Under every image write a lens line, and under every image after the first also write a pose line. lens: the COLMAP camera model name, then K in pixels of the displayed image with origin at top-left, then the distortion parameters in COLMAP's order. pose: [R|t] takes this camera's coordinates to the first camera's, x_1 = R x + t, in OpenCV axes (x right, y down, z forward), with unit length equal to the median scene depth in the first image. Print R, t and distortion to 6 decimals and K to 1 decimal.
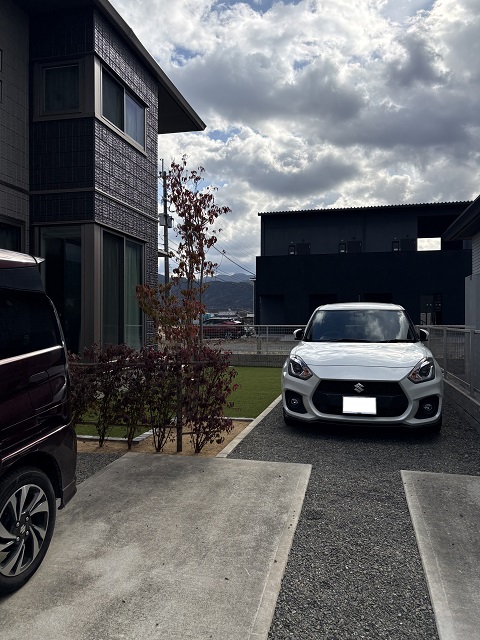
lens RADIAL K [[482.1, 0, 240.1], [0, 482.1, 322.1], [0, 0, 1]] dist [0.055889, -0.051039]
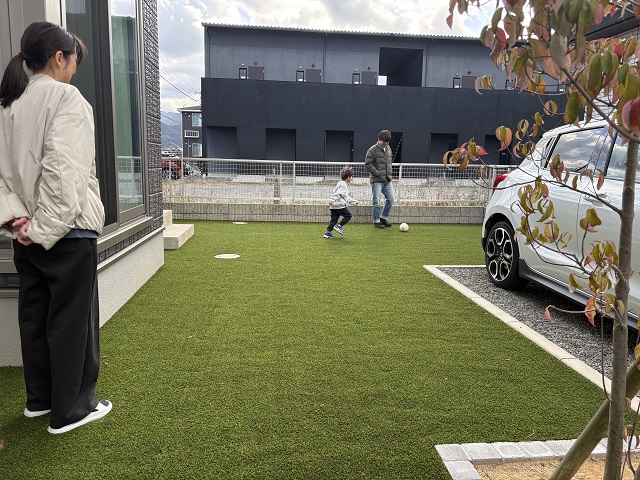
lens RADIAL K [[482.1, 0, 316.9], [0, 482.1, 240.2], [0, 0, 1]] dist [0.055889, -0.051039]
pose [[0.949165, -0.025476, 0.313746, -0.047843], [-0.026267, 0.986833, 0.159597, 0.001608], [-0.313681, -0.159725, 0.935998, 0.107208]]
